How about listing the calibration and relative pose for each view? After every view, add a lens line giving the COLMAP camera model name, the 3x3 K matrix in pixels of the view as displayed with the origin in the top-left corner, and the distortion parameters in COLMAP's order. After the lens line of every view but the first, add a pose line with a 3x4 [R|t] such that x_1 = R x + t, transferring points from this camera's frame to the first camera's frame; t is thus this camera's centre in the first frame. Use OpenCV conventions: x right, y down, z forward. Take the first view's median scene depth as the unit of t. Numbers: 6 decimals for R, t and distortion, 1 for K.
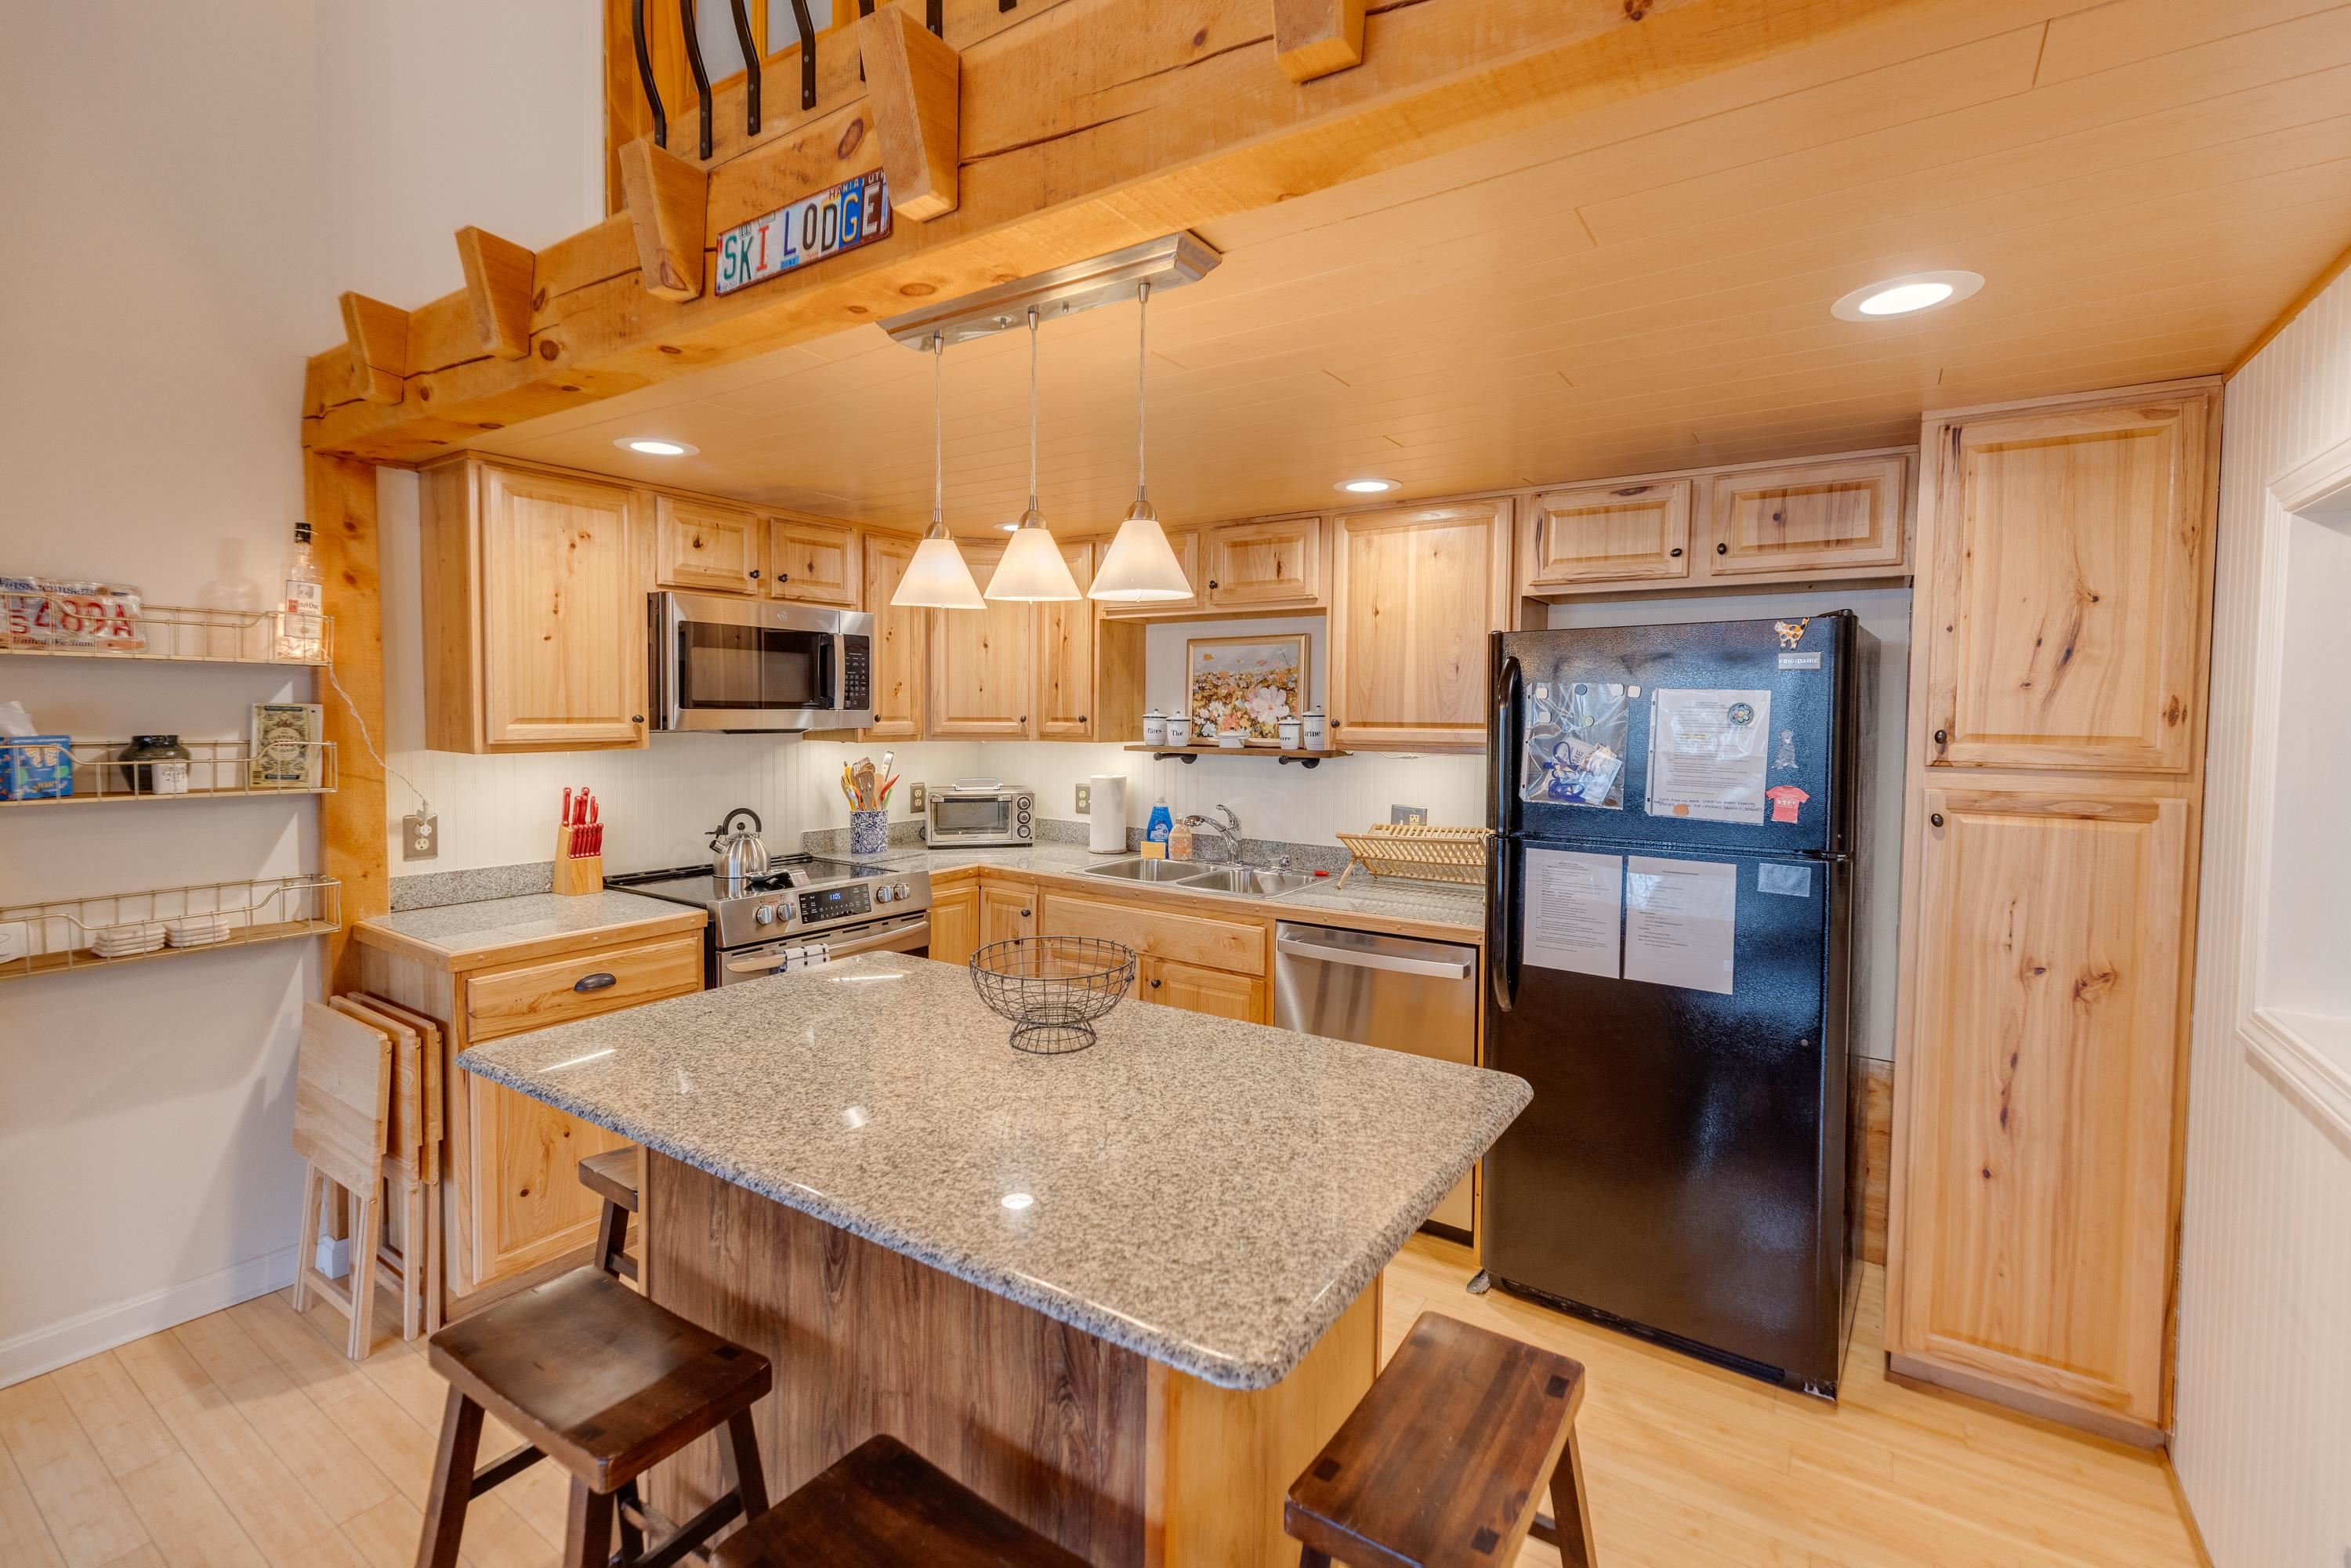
lens RADIAL K [[1049.1, 0, 1170.6], [0, 1049.1, 755.9], [0, 0, 1]] dist [0.004417, 0.000933]
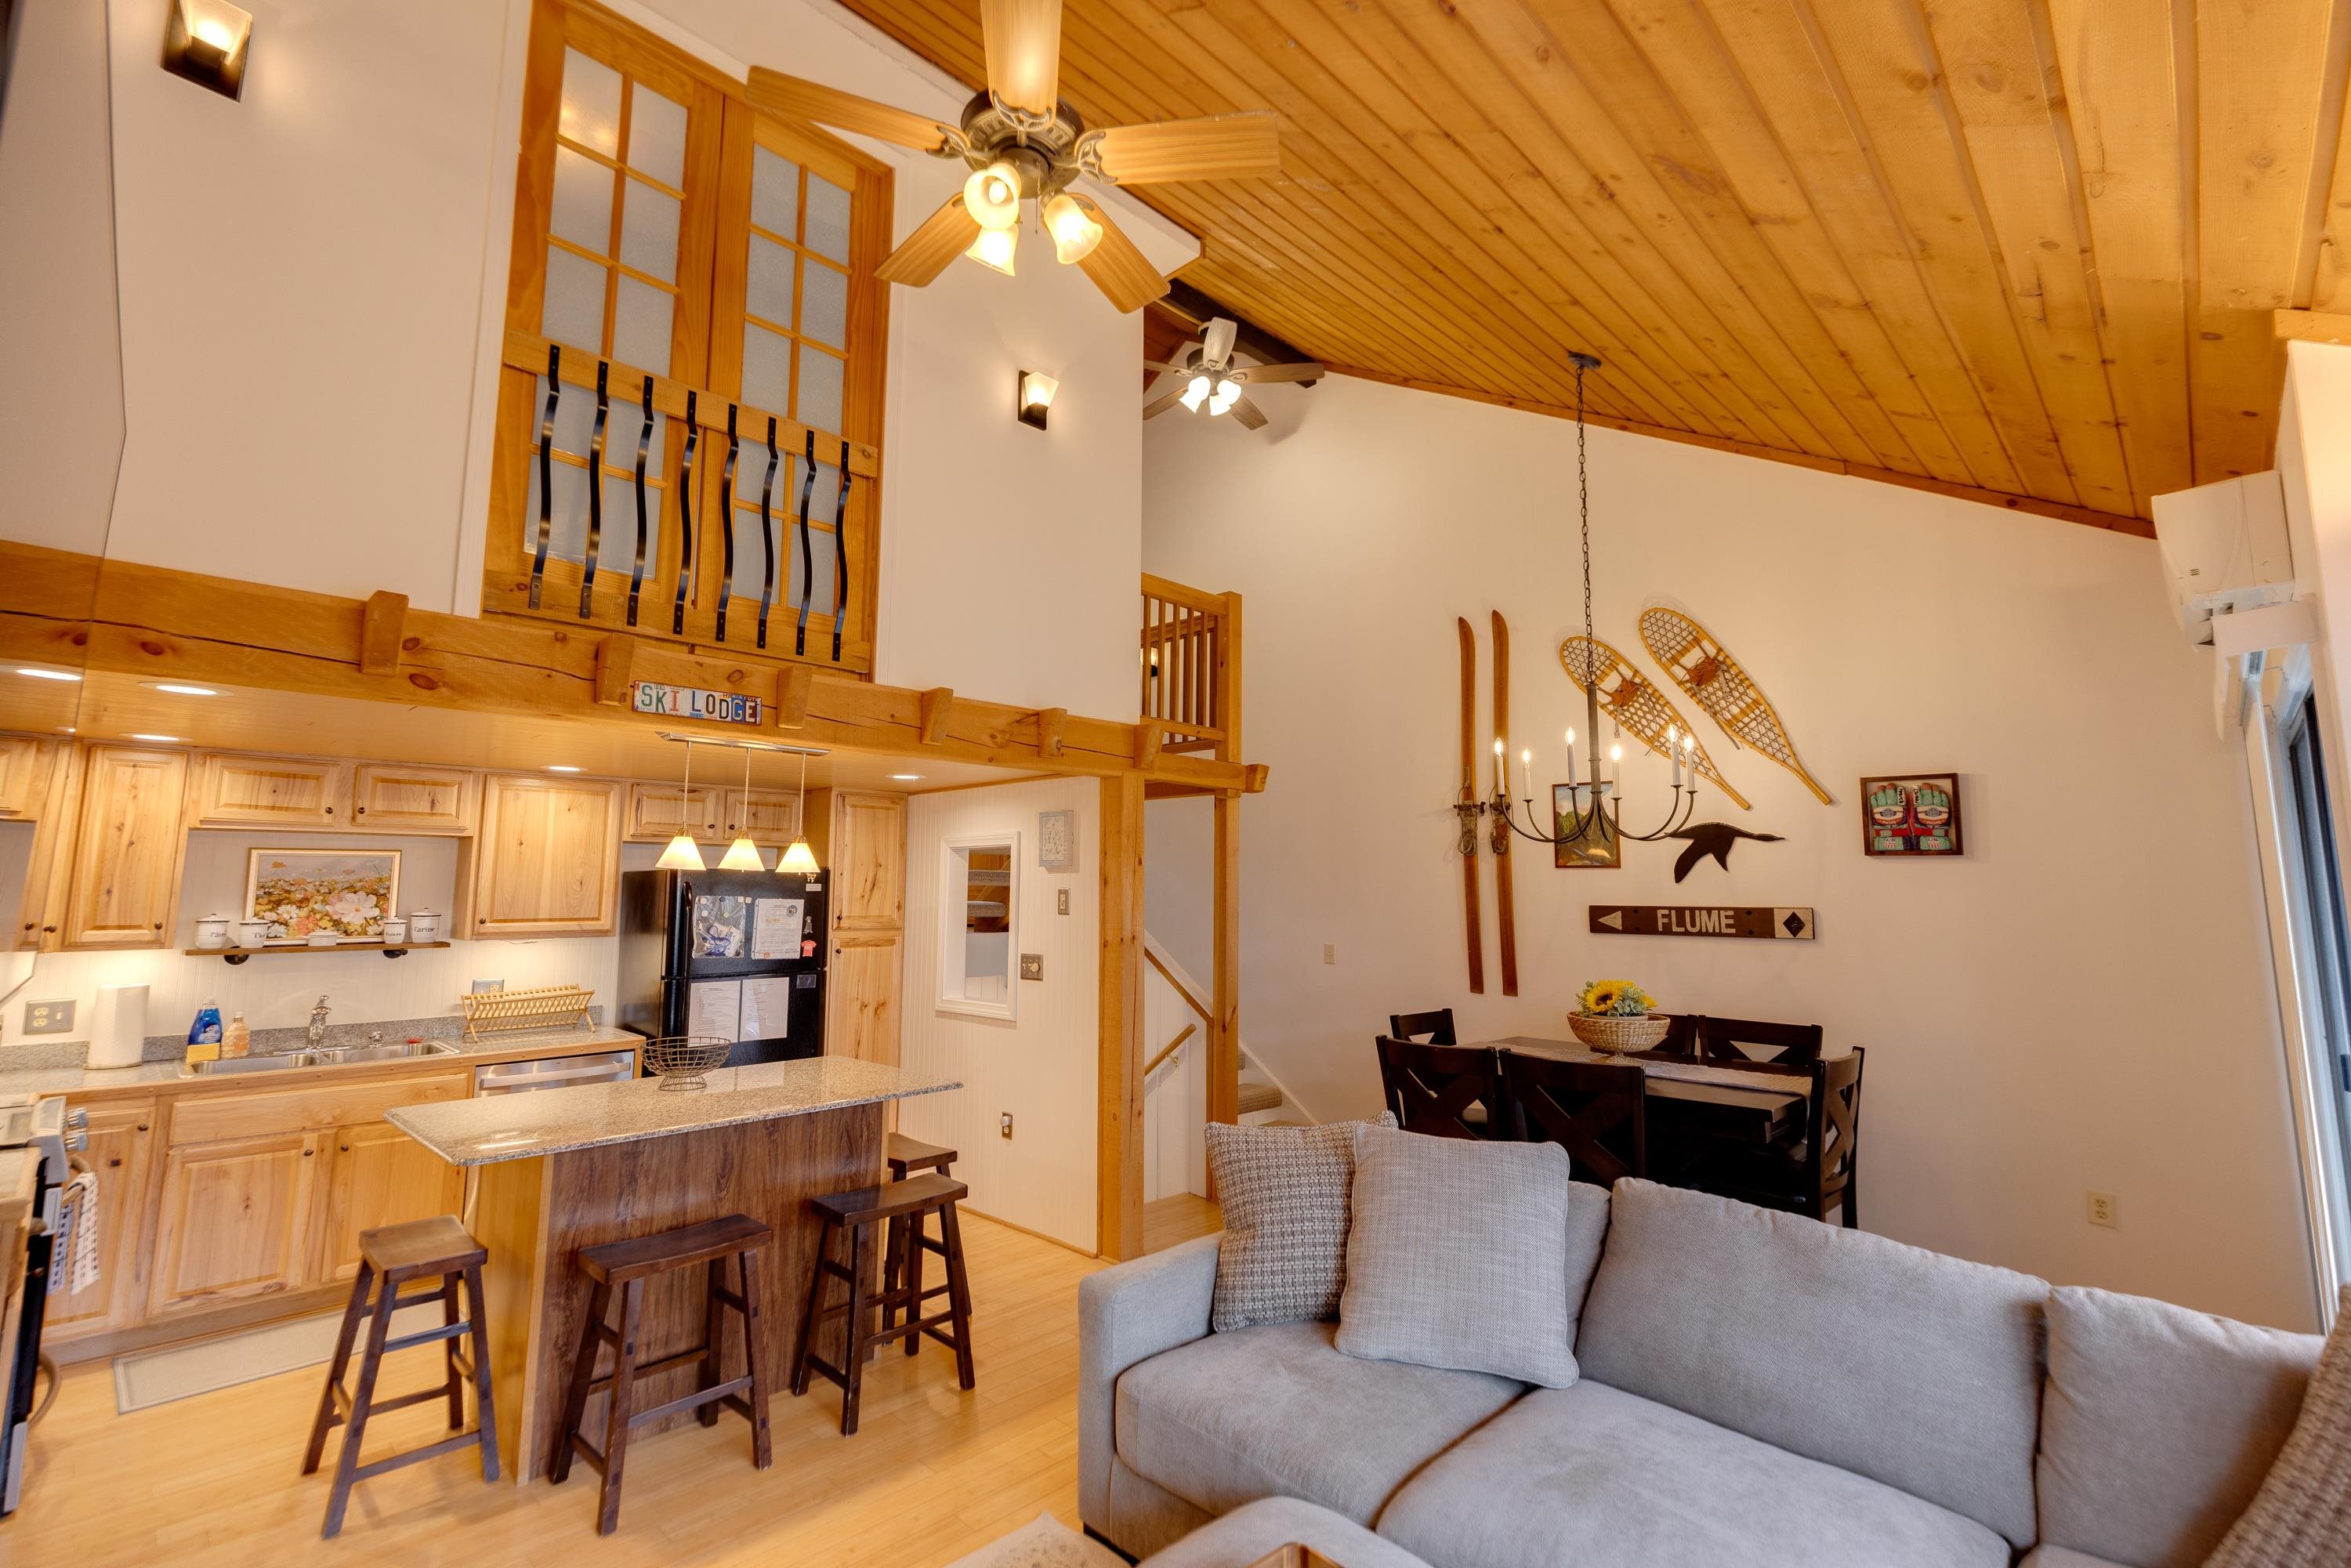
lens RADIAL K [[1049.1, 0, 1170.6], [0, 1049.1, 755.9], [0, 0, 1]] dist [0.004417, 0.000933]
pose [[0.180190, 0.117776, 0.976555, -1.139349], [0.043187, 0.990901, -0.127475, -0.032619], [-0.982683, 0.065145, 0.173464, -0.166987]]
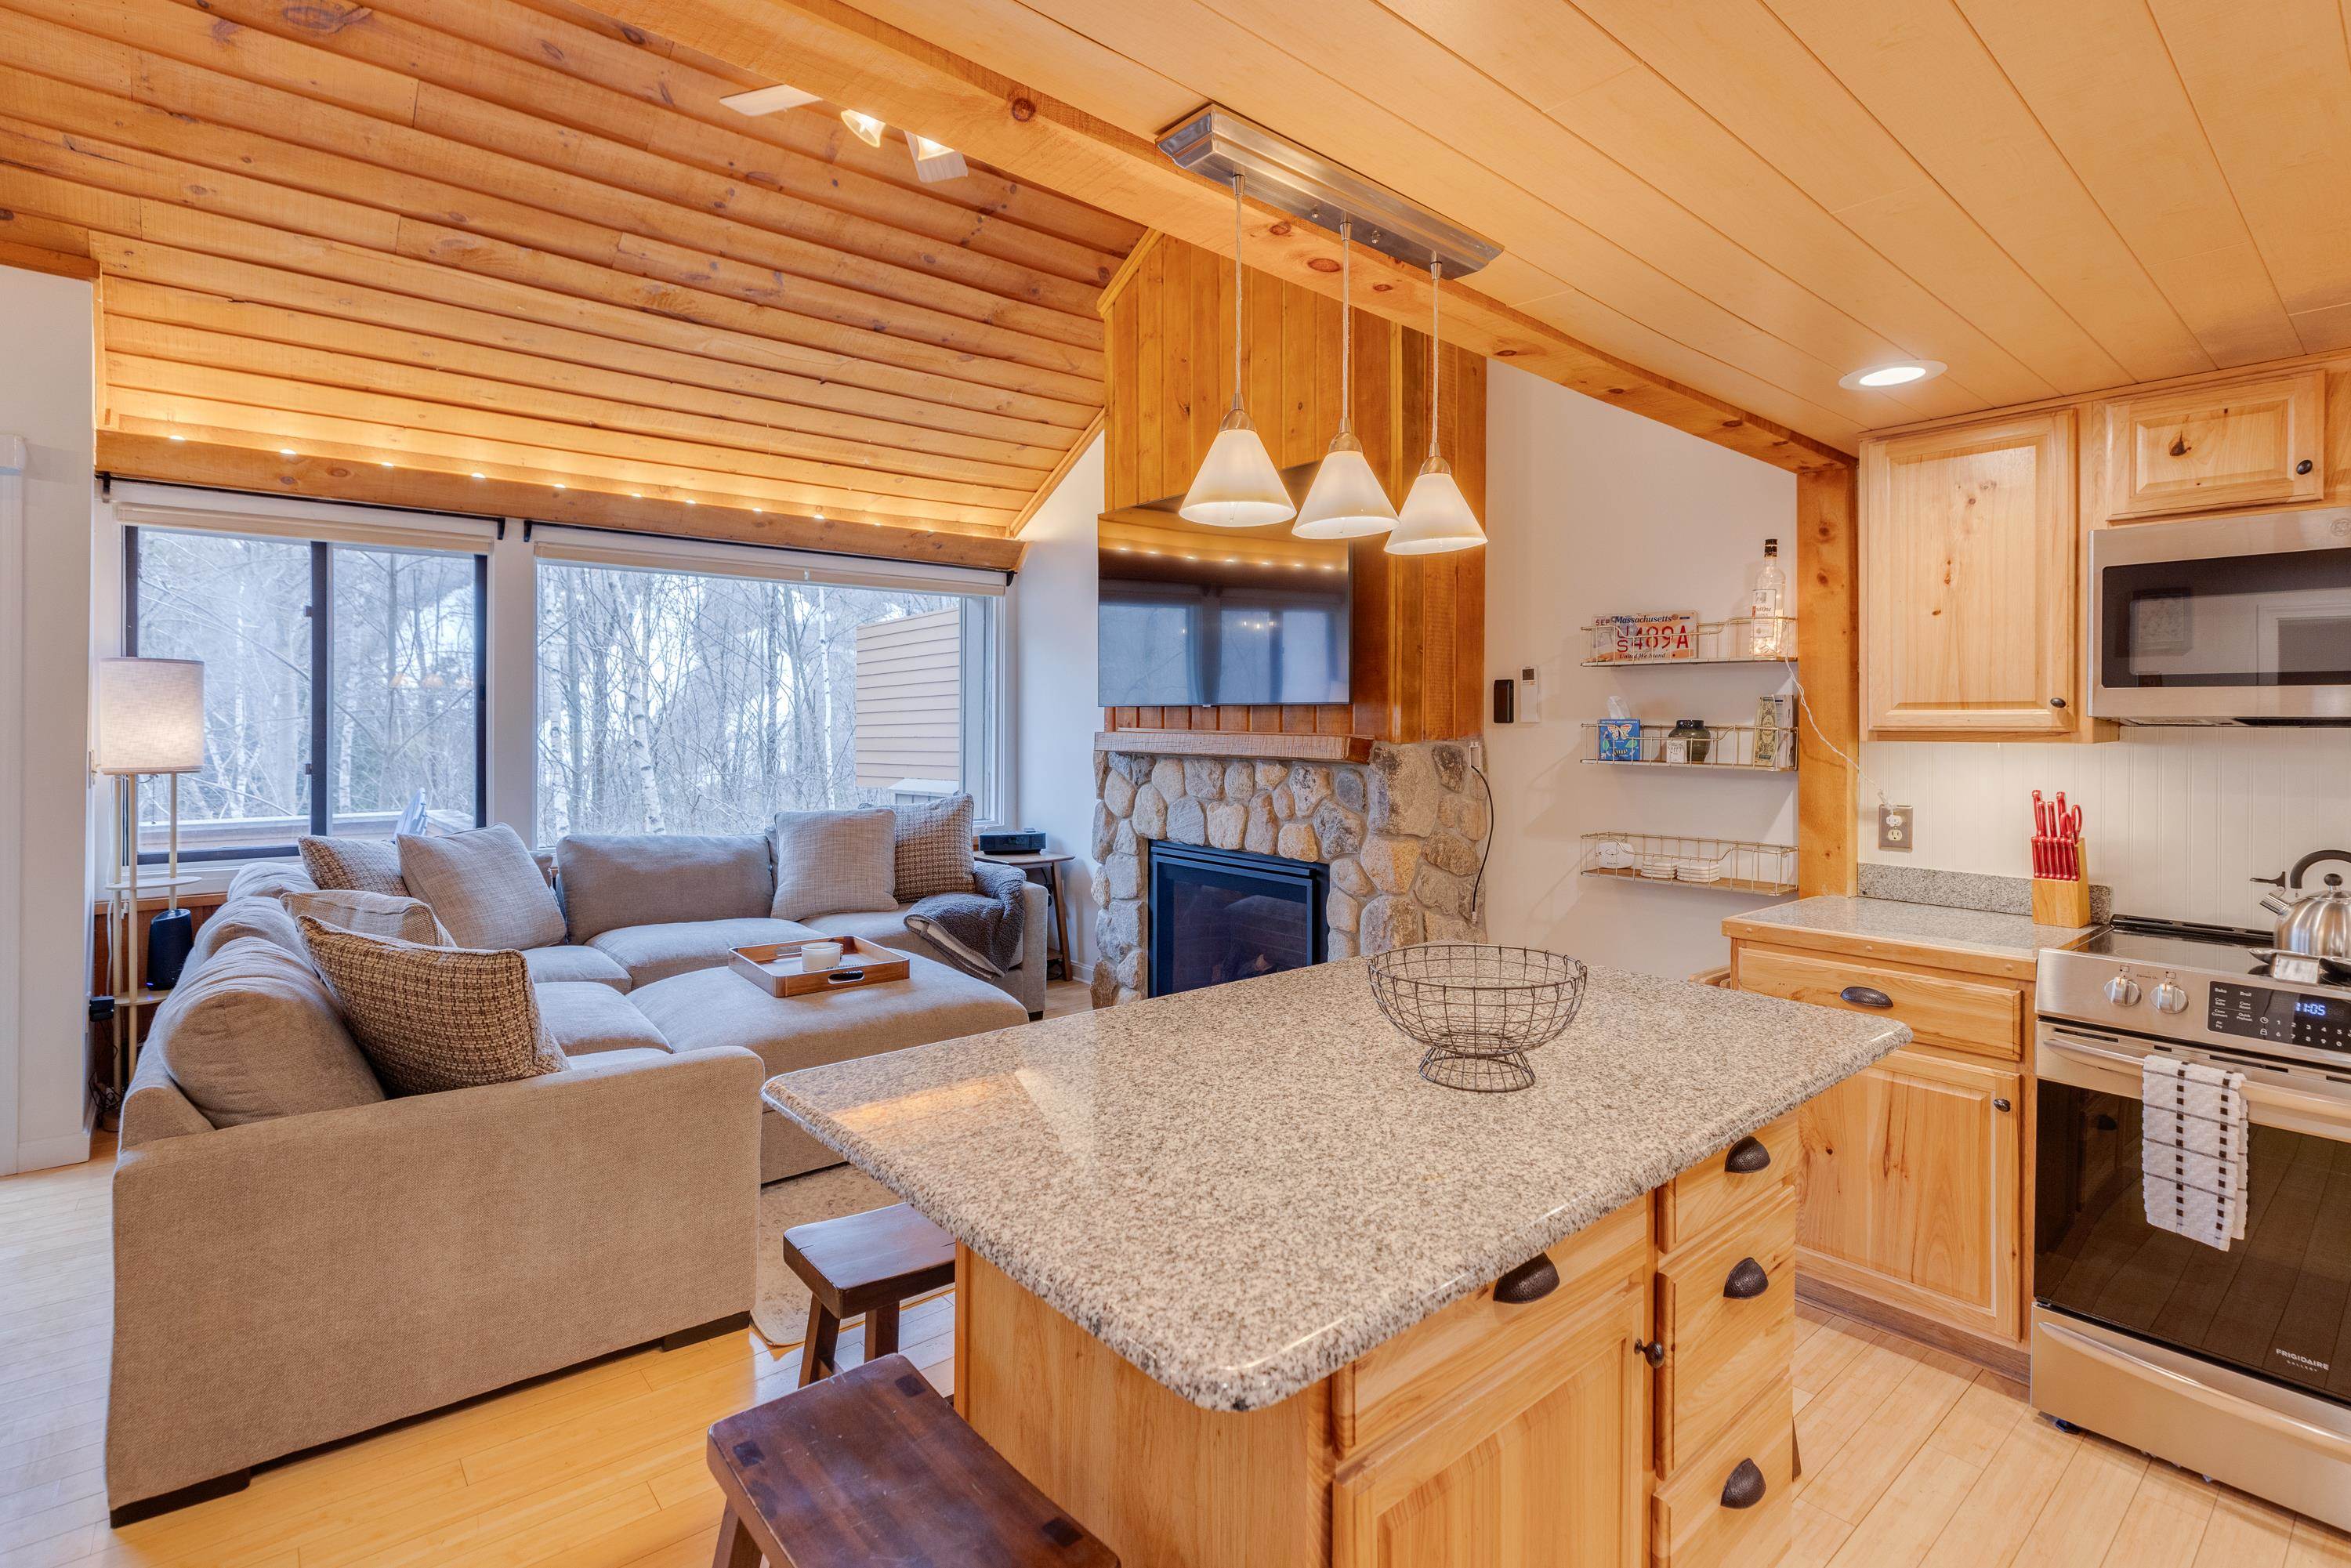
lens RADIAL K [[1097.9, 0, 1184.1], [0, 1097.9, 722.7], [0, 0, 1]] dist [-0.000314, -0.000165]
pose [[-0.265229, -0.014588, -0.964075, 0.424983], [-0.055501, 0.998459, 0.000161, 0.014409], [0.962587, 0.053549, -0.265630, 0.580755]]
